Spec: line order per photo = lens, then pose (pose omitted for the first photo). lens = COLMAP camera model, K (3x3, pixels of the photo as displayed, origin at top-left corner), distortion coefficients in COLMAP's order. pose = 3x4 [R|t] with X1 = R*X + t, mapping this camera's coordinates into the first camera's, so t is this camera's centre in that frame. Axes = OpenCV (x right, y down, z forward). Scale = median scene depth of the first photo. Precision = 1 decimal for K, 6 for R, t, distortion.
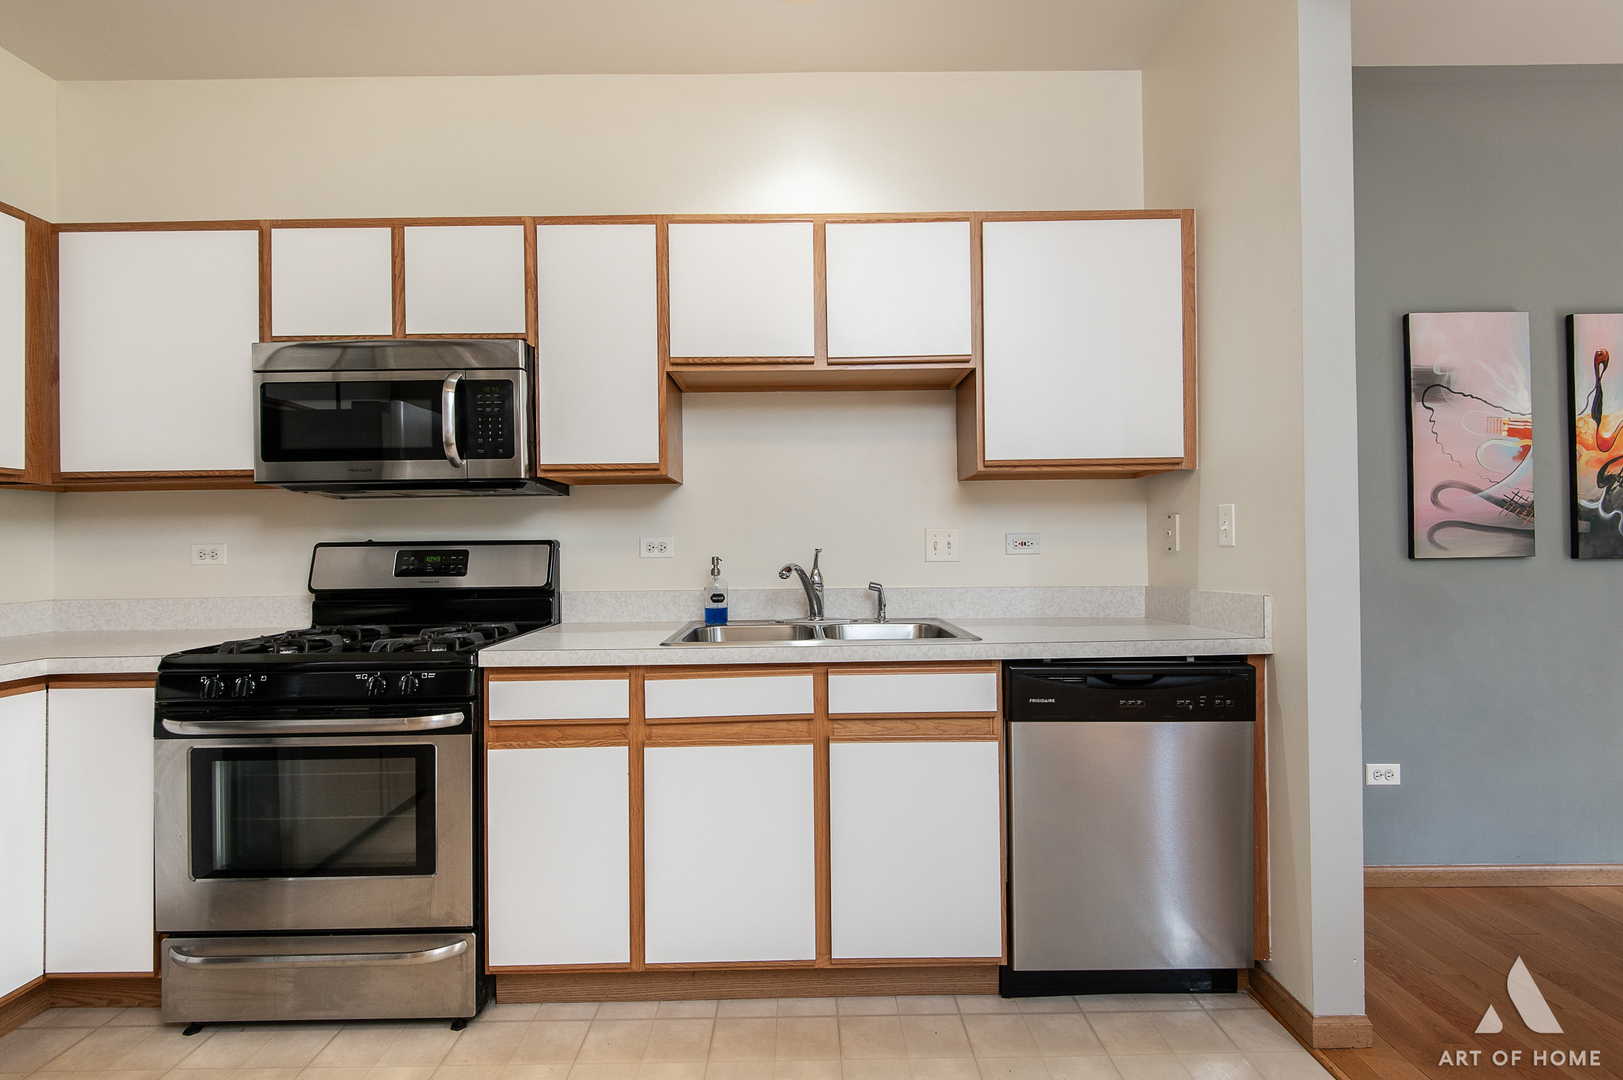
lens RADIAL K [[730.4, 0, 811.5], [0, 730.4, 540.0], [0, 0, 1]] dist [0.029505, -0.016260]
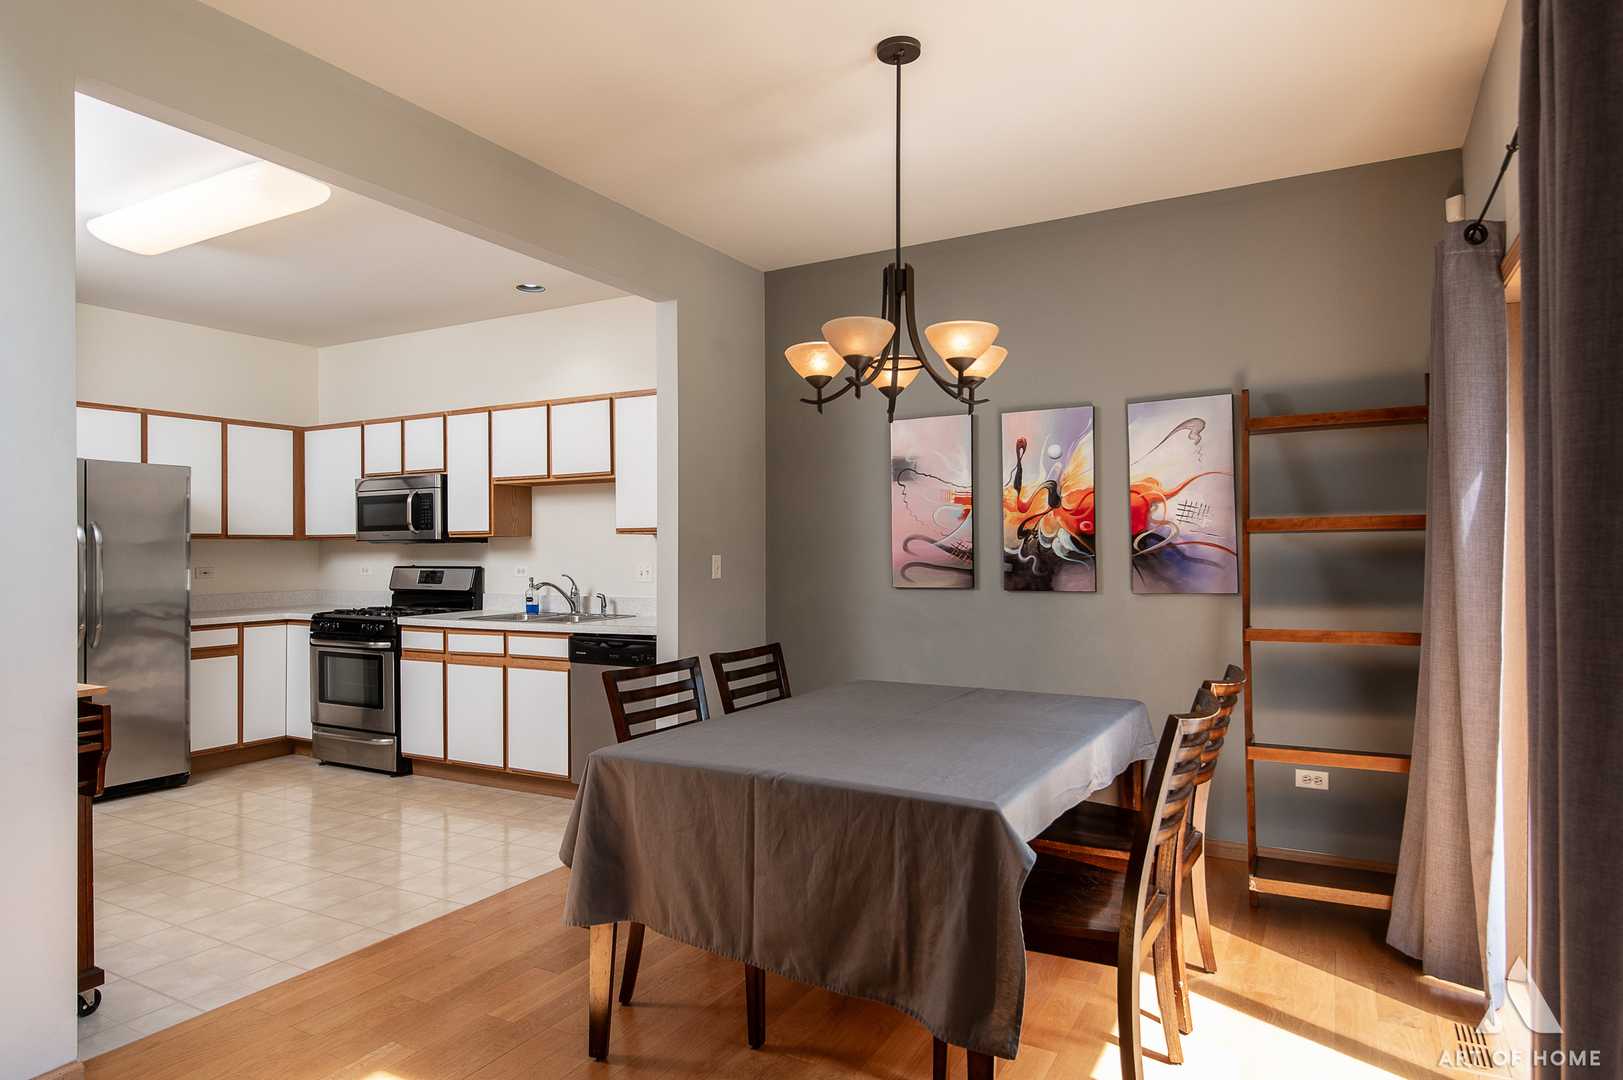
lens RADIAL K [[948.2, 0, 811.5], [0, 948.2, 540.0], [0, 0, 1]] dist [0.003892, 0.000466]
pose [[0.871708, 0.001075, -0.490025, 1.878084], [0.001421, 0.999988, 0.004722, -0.092129], [0.490024, -0.004813, 0.871695, -0.849207]]
